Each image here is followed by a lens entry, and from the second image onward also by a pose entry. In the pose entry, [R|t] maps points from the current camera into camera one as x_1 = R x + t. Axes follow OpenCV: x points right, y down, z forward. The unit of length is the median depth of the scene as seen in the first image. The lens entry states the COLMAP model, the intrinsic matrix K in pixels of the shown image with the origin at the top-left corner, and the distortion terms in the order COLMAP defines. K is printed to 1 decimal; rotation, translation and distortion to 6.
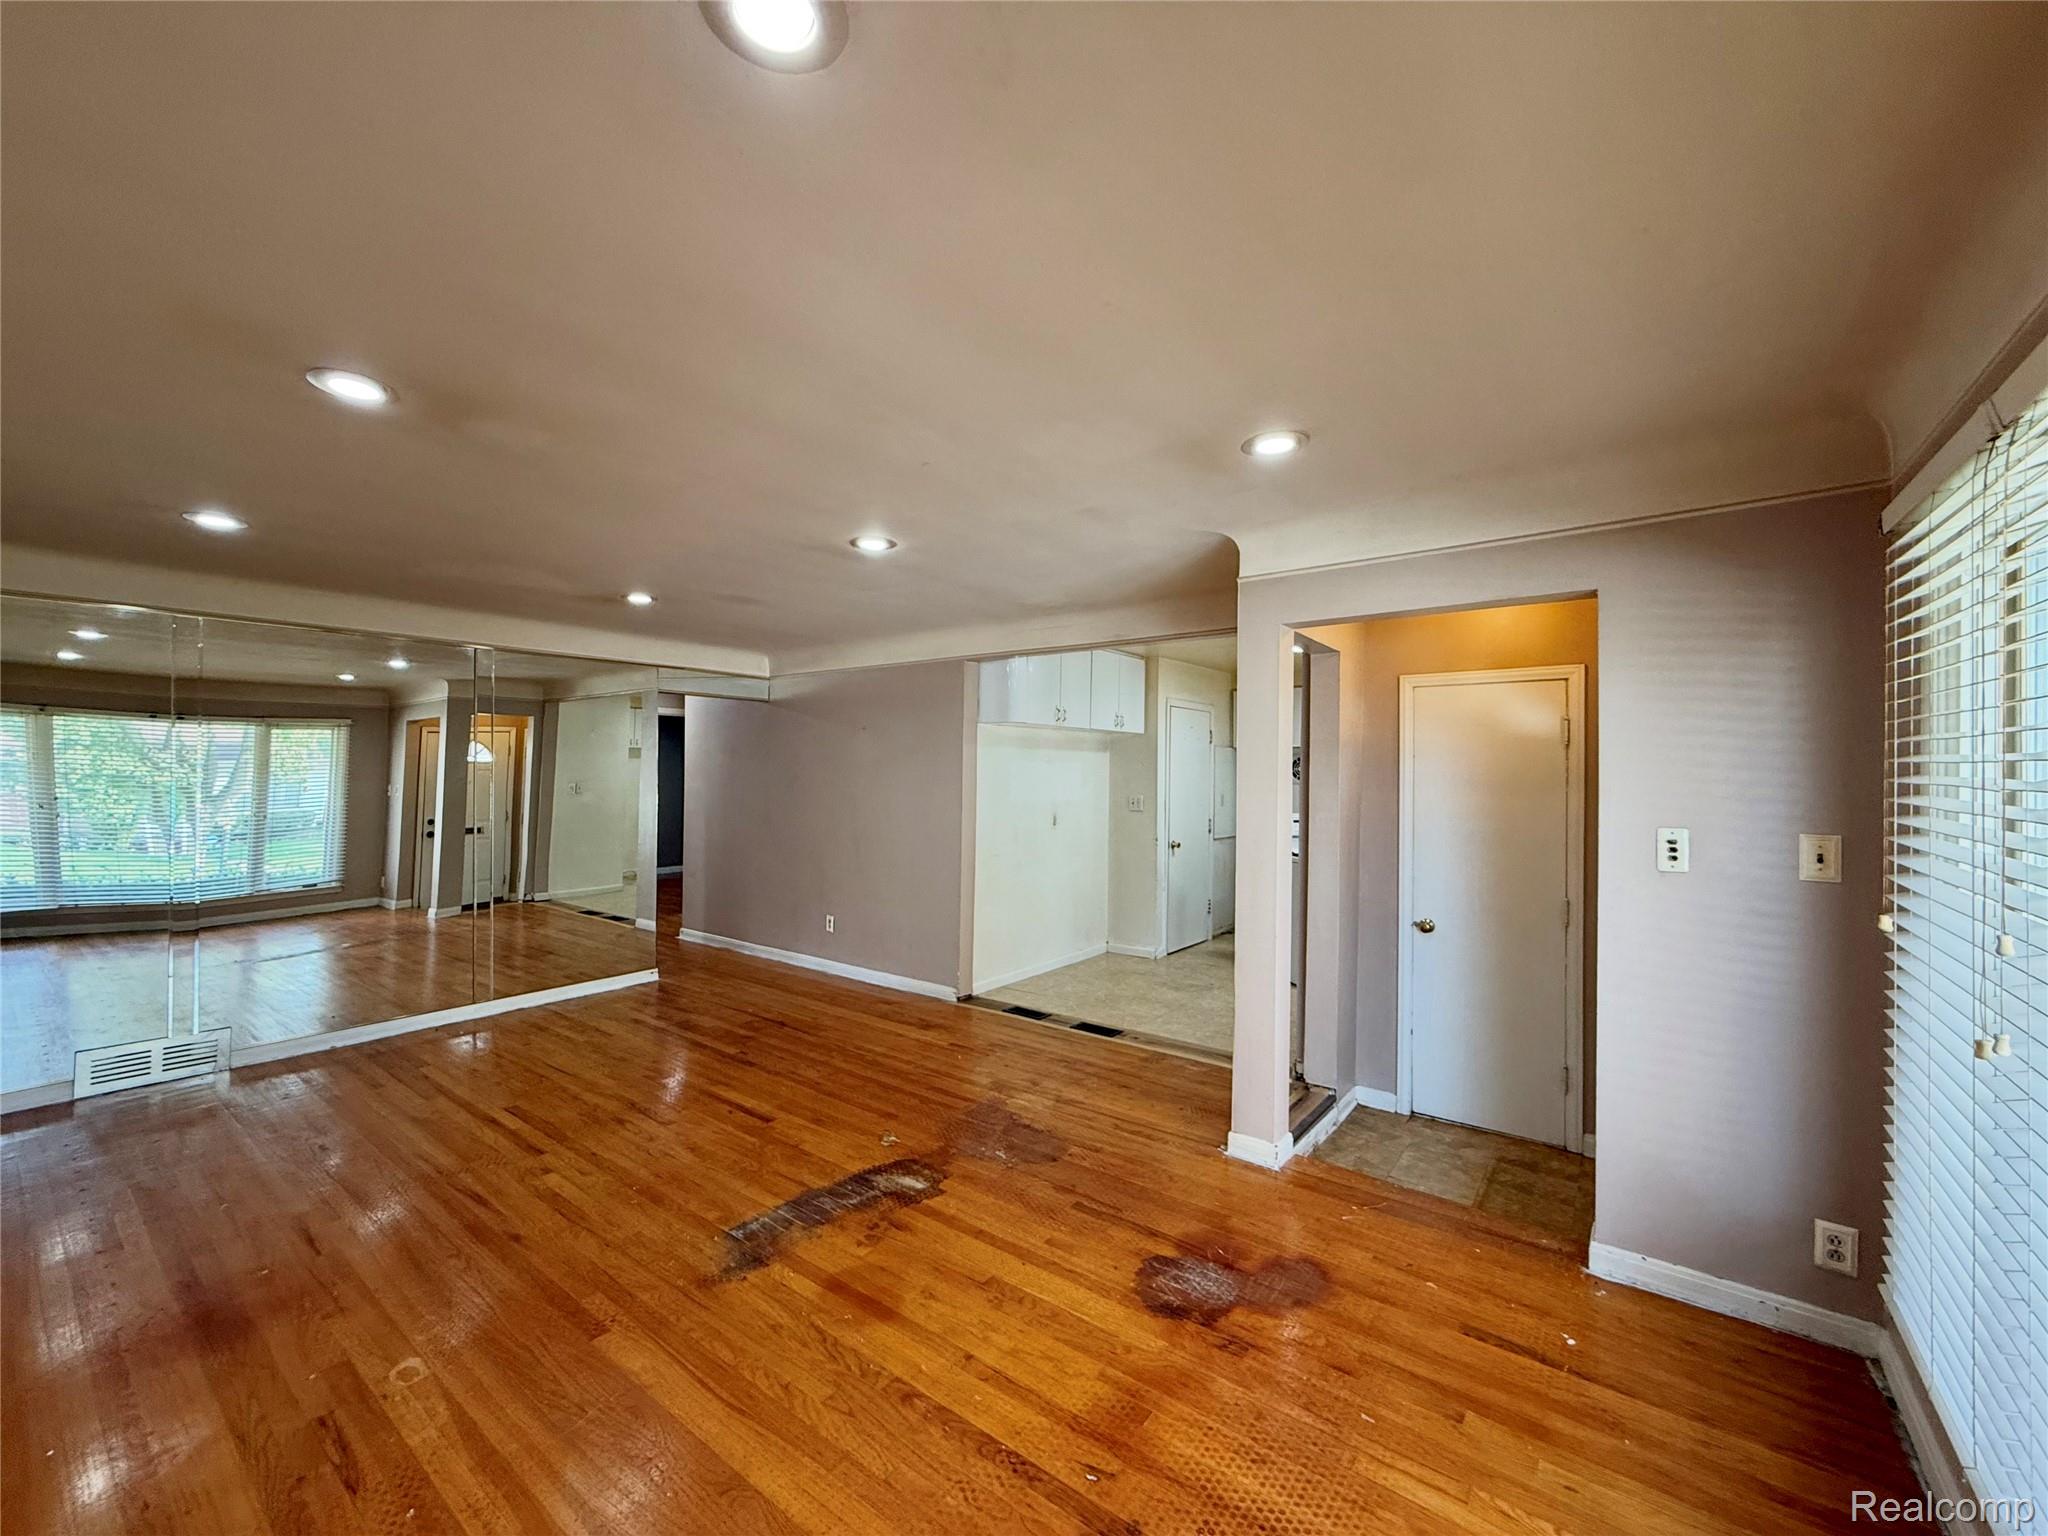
lens RADIAL K [[817.4, 0, 1014.5], [0, 817.4, 766.6], [0, 0, 1]] dist [0.001397, -0.000598]
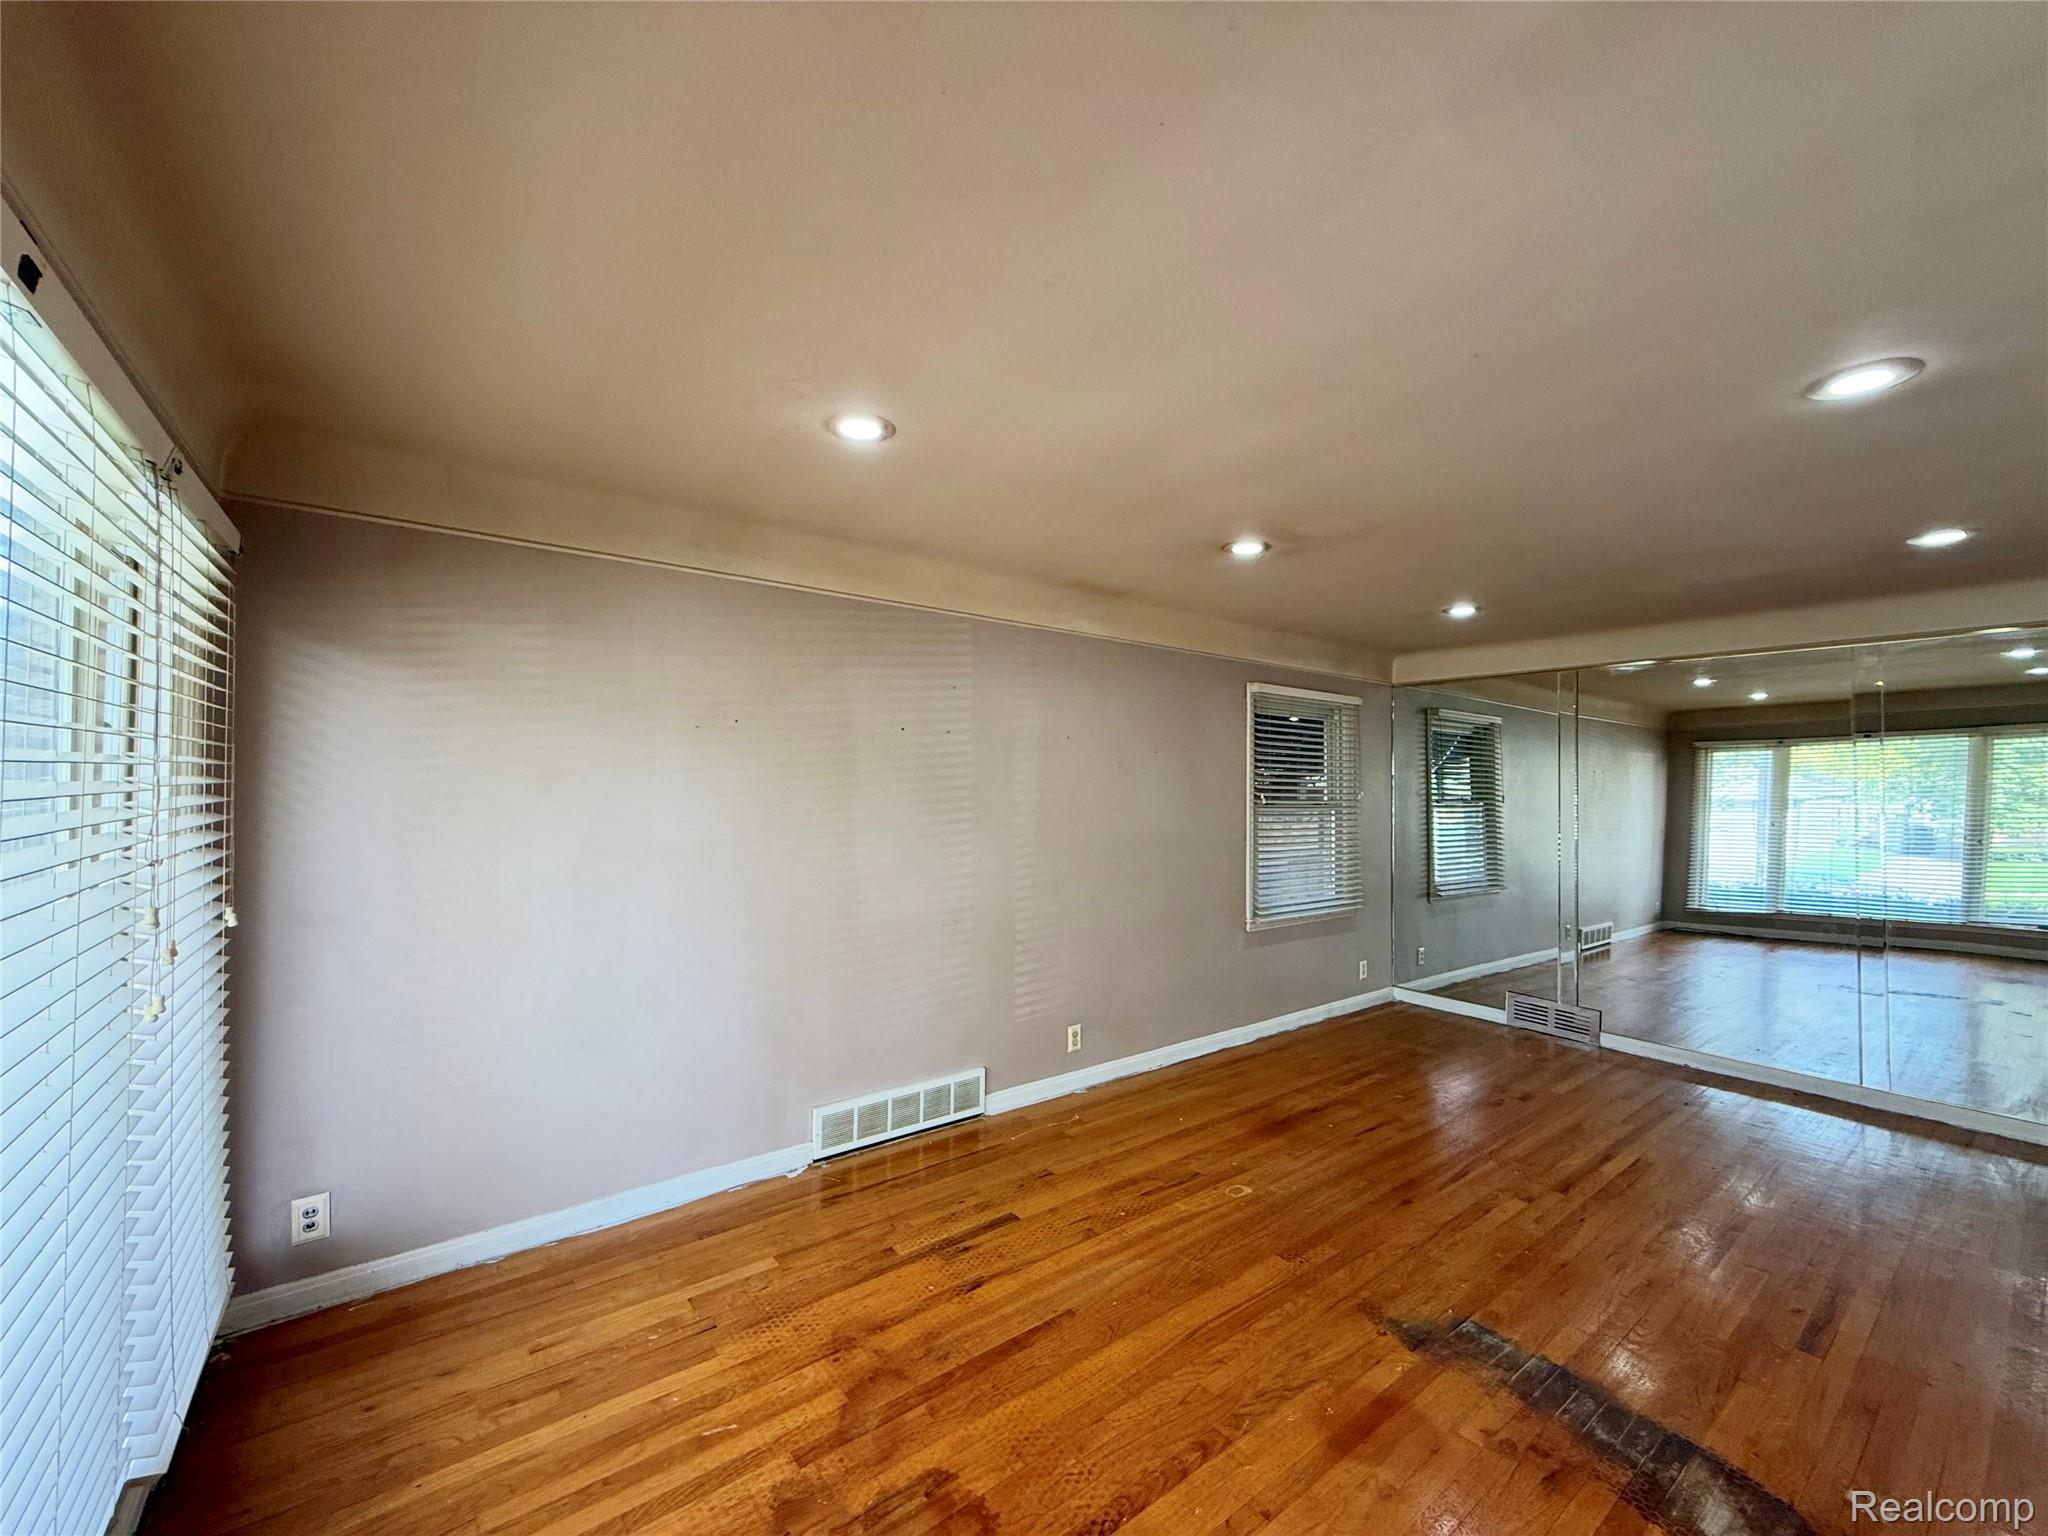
lens RADIAL K [[817.4, 0, 1016.2], [0, 817.4, 766.9], [0, 0, 1]] dist [0.001397, -0.000598]
pose [[-0.266257, -0.027503, -0.963510, 0.581761], [-0.002882, 0.999611, -0.027737, 0.003190], [0.963898, -0.004608, -0.266232, 0.702890]]
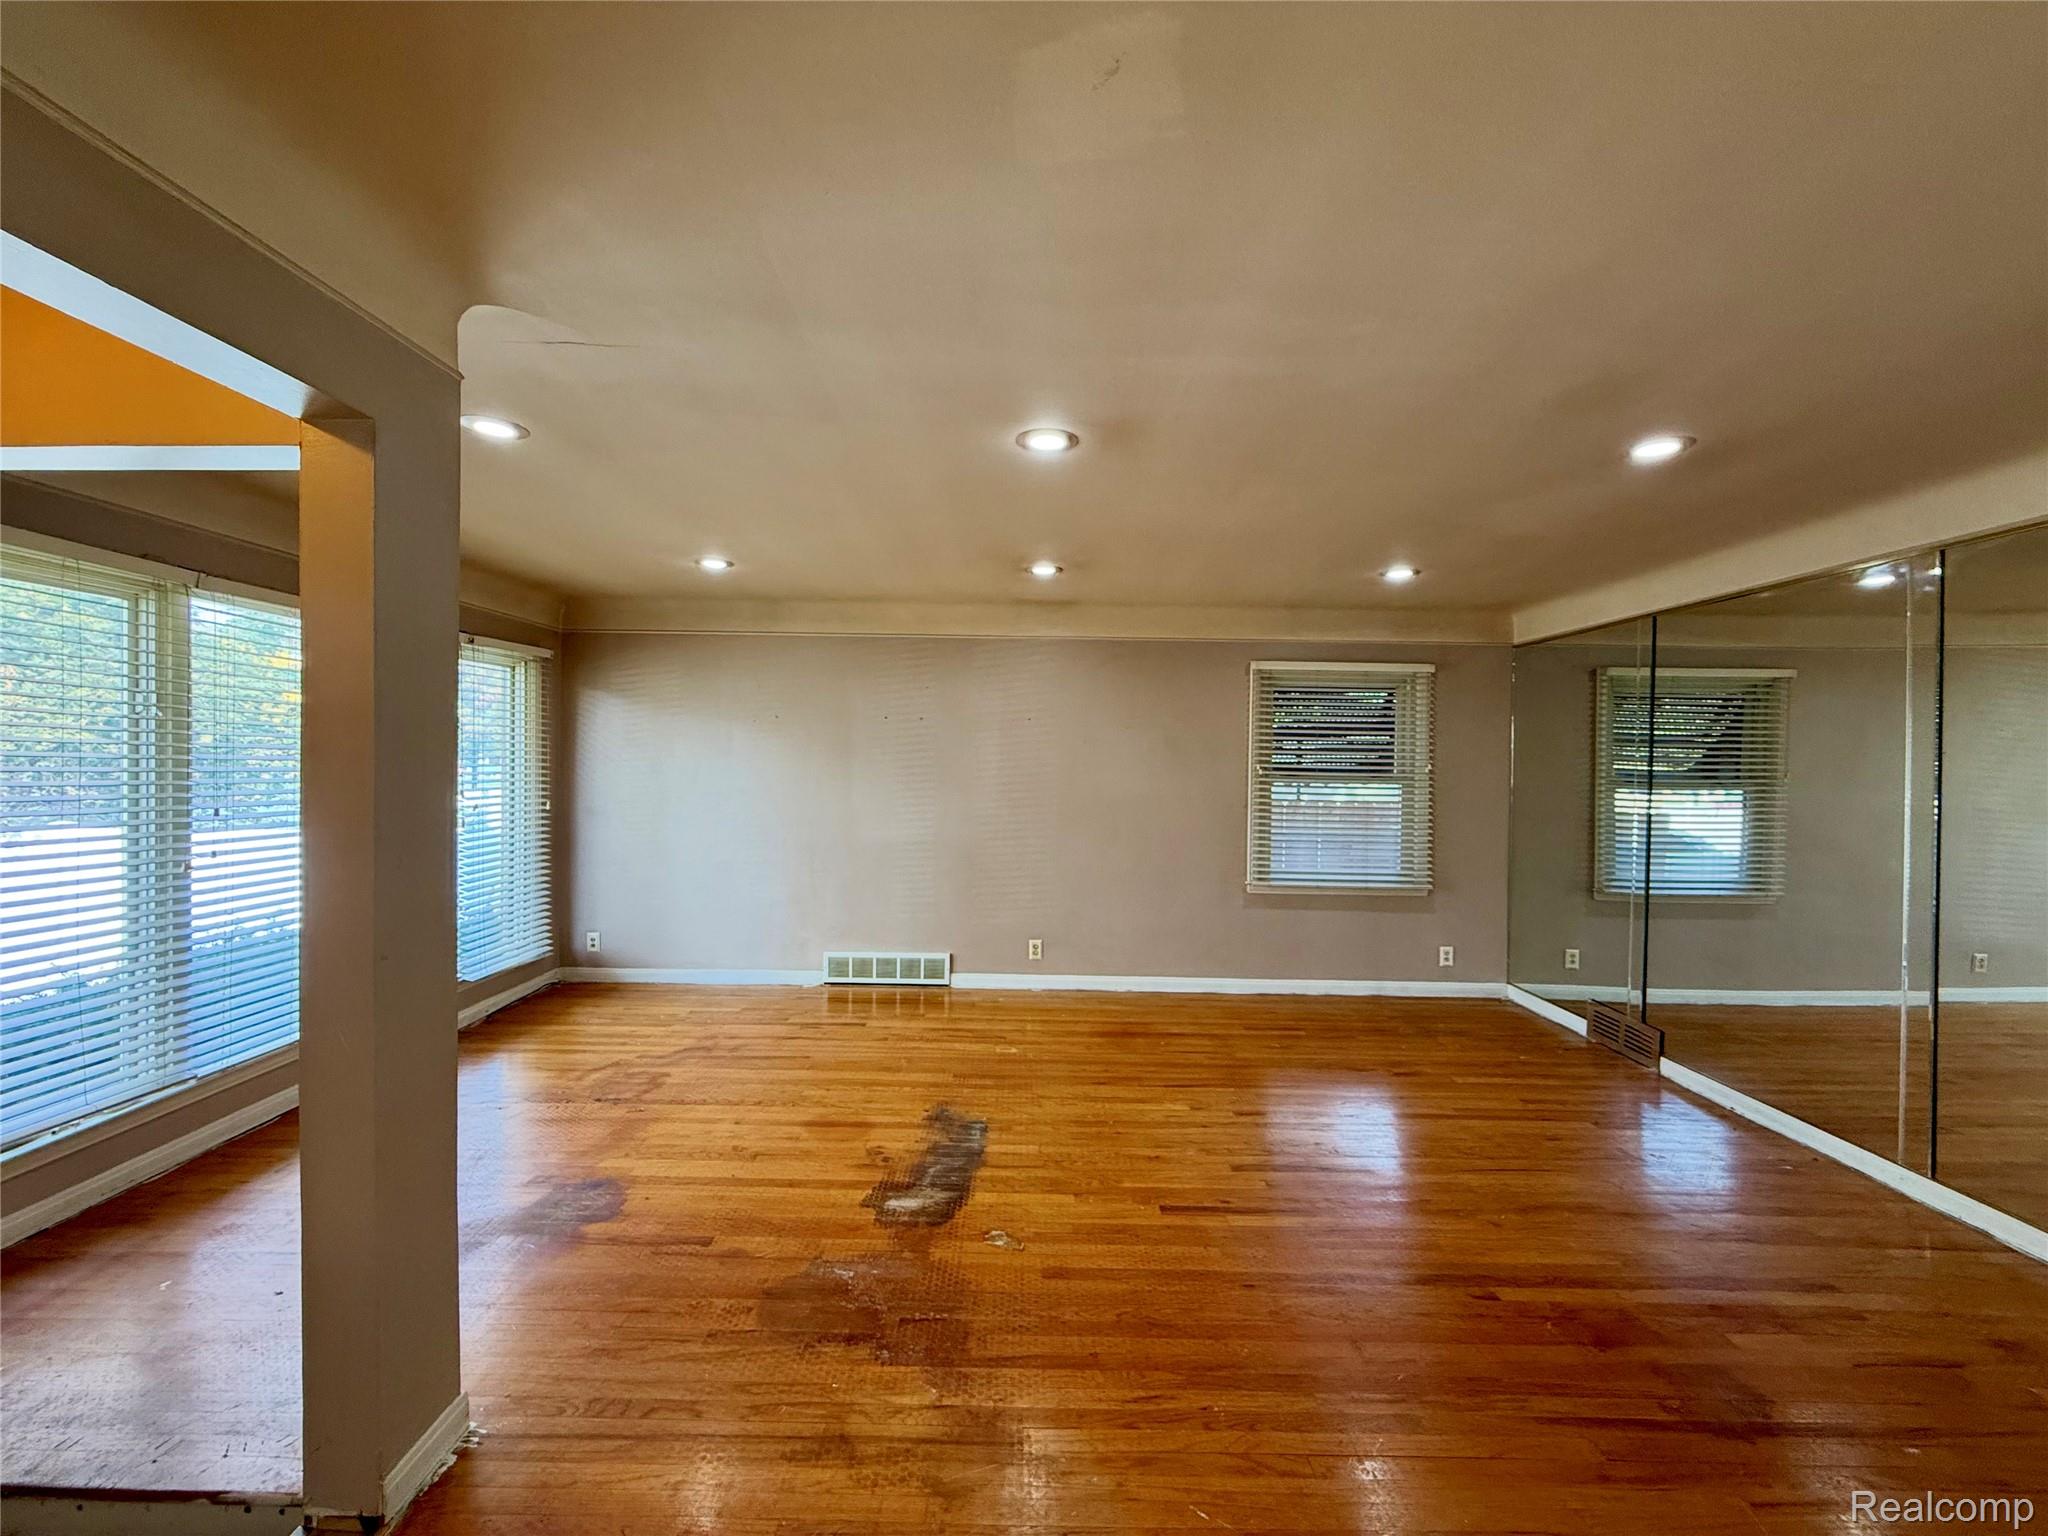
lens RADIAL K [[817.4, 0, 1013.0], [0, 817.4, 768.3], [0, 0, 1]] dist [0.001397, -0.000598]
pose [[-0.800077, -0.011554, -0.599786, 0.335467], [-0.011849, 0.999924, -0.003456, 0.030306], [0.599780, 0.004342, -0.800153, 1.839985]]
